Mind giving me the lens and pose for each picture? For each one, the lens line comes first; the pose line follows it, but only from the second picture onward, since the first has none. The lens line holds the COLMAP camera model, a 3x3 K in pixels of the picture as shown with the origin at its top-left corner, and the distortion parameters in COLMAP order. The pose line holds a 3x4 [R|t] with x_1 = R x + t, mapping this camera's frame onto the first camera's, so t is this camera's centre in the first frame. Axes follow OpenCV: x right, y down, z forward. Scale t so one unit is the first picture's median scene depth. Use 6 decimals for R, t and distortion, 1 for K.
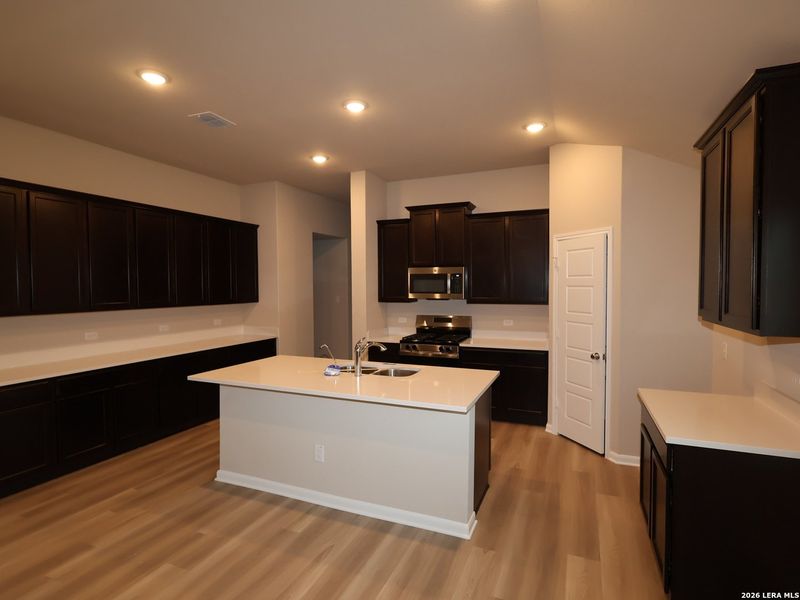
lens RADIAL K [[415.1, 0, 400.0], [0, 415.1, 300.0], [0, 0, 1]] dist [-0.000490, -0.000170]
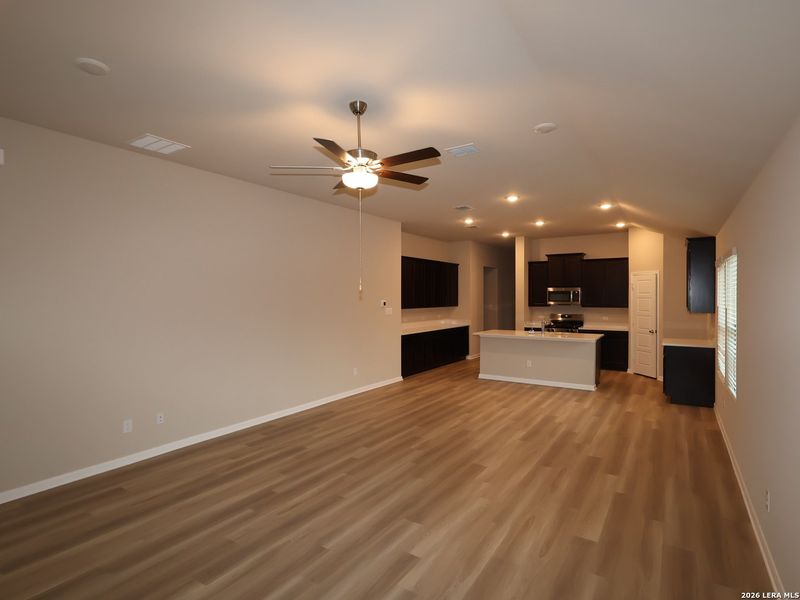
lens RADIAL K [[415.1, 0, 400.0], [0, 415.1, 300.0], [0, 0, 1]] dist [-0.000490, -0.000170]
pose [[0.984093, 0.005654, -0.177562, -0.312085], [-0.010494, 0.999598, -0.026331, 0.033907], [0.177342, 0.027775, 0.983757, -0.984585]]
